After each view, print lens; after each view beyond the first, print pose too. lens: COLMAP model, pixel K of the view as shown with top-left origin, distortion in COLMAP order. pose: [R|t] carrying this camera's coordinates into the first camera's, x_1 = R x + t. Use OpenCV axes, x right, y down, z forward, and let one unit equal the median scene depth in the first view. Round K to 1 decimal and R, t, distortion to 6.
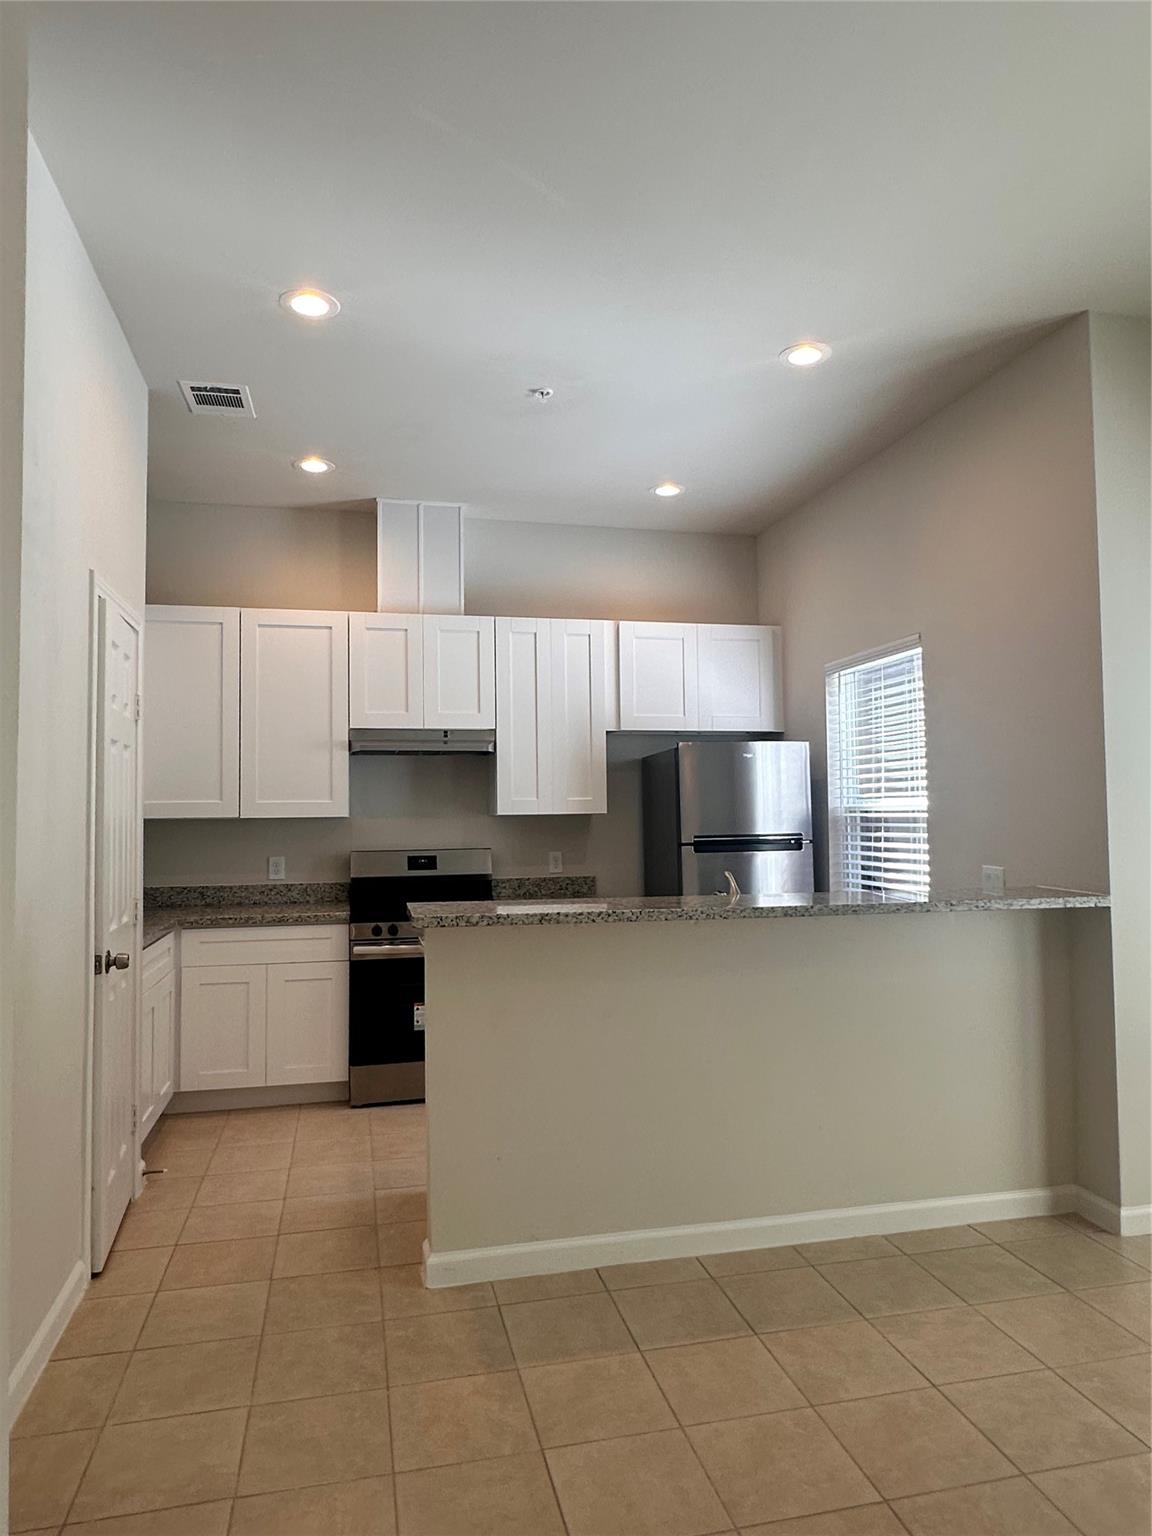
lens RADIAL K [[978.1, 0, 576.0], [0, 978.1, 768.0], [0, 0, 1]] dist [0.001191, -0.000961]
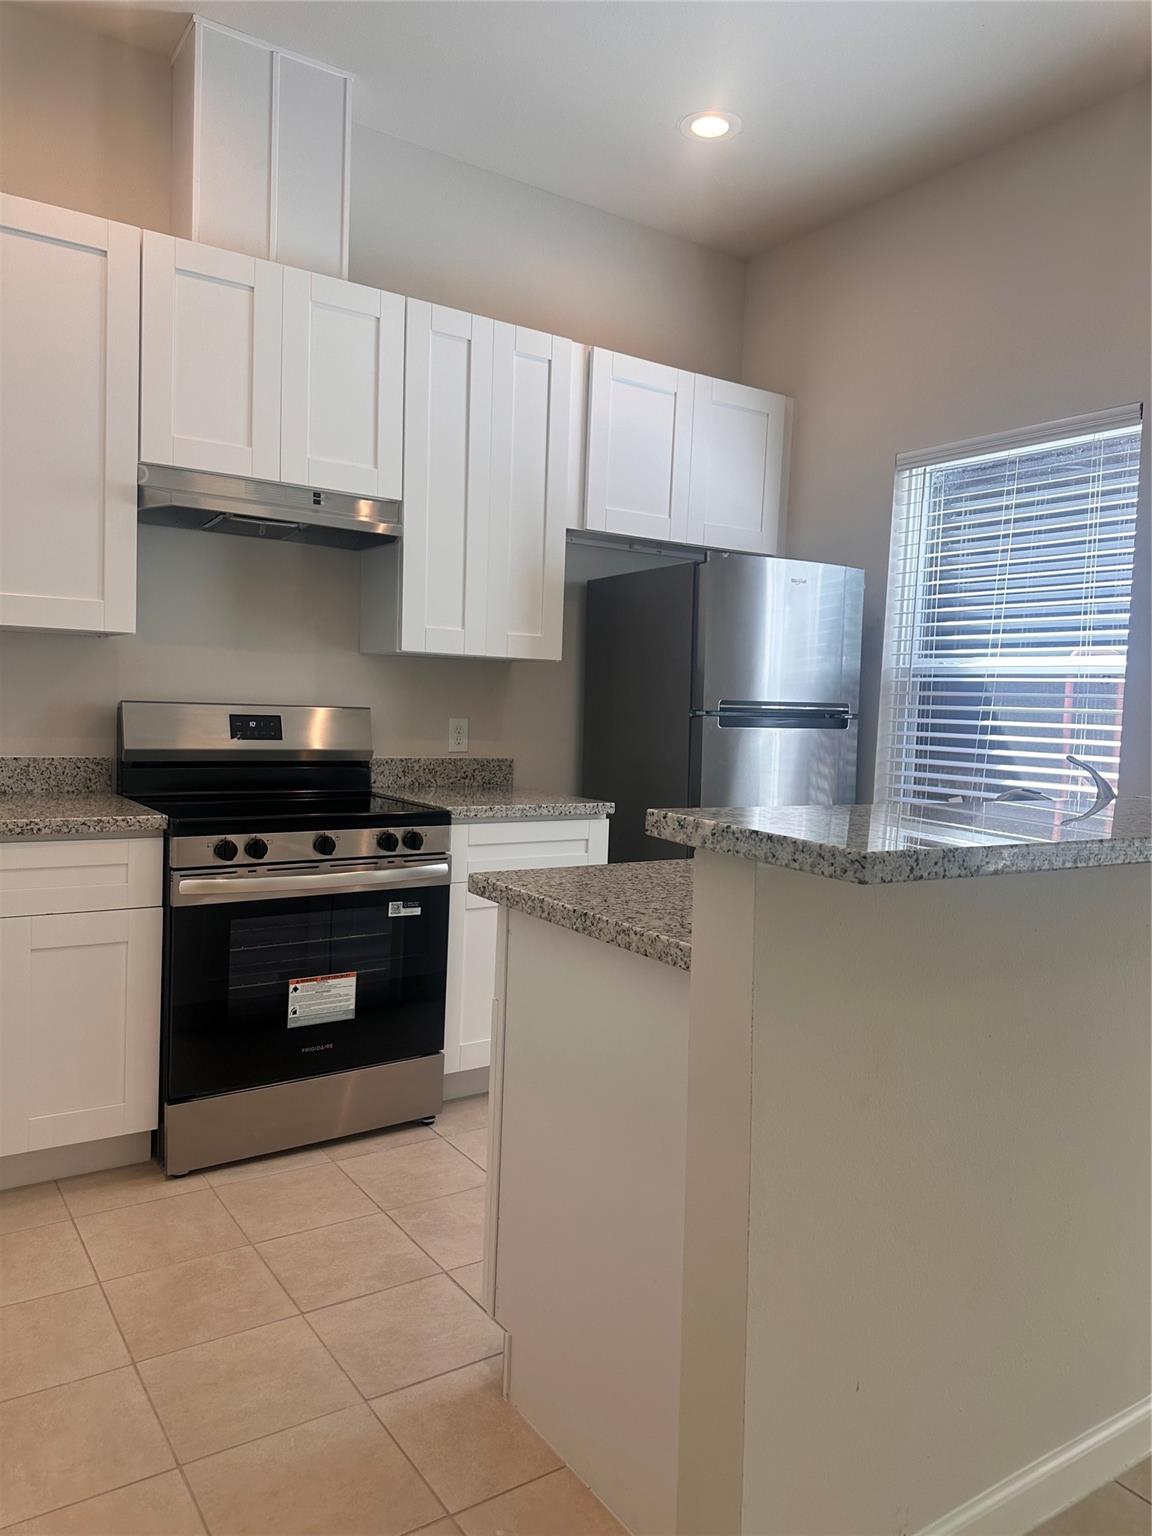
lens RADIAL K [[1086.2, 0, 576.0], [0, 1086.2, 768.0], [0, 0, 1]] dist [0.054899, -0.074889]
pose [[0.932919, 0.023078, 0.359347, -0.217092], [-0.063973, 0.992691, 0.102330, 0.045119], [-0.354359, -0.118454, 0.927577, 0.354151]]
